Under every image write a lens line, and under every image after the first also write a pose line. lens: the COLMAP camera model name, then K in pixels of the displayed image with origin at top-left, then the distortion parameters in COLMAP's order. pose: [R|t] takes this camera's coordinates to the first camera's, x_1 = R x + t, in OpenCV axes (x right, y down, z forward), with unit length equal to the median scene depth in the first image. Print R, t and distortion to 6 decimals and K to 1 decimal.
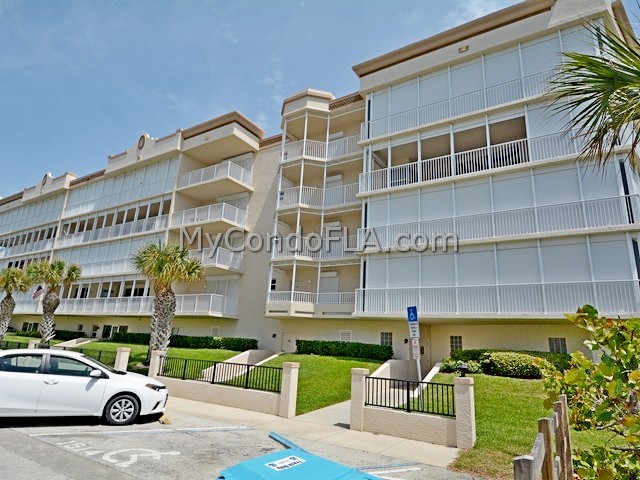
lens RADIAL K [[377.9, 0, 320.0], [0, 377.9, 240.0], [0, 0, 1]] dist [-0.001883, -0.001680]
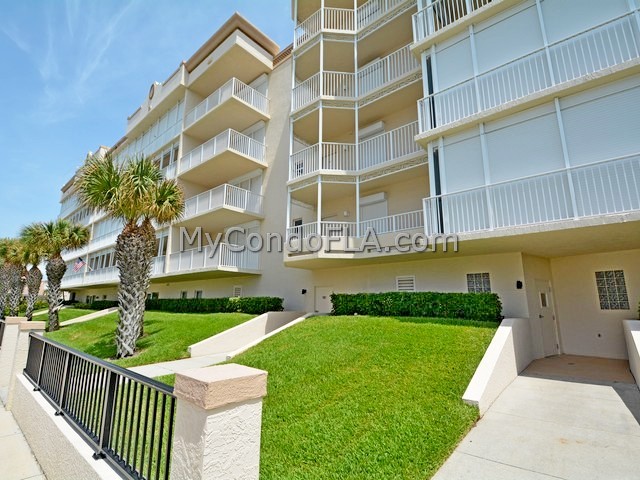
lens RADIAL K [[308.8, 0, 321.7], [0, 308.8, 238.5], [0, 0, 1]] dist [0.005366, -0.016886]
pose [[0.989031, -0.074826, -0.127353, -0.001670], [0.081876, 0.995335, 0.051042, 0.128823], [0.122940, -0.060909, 0.990543, 0.434980]]
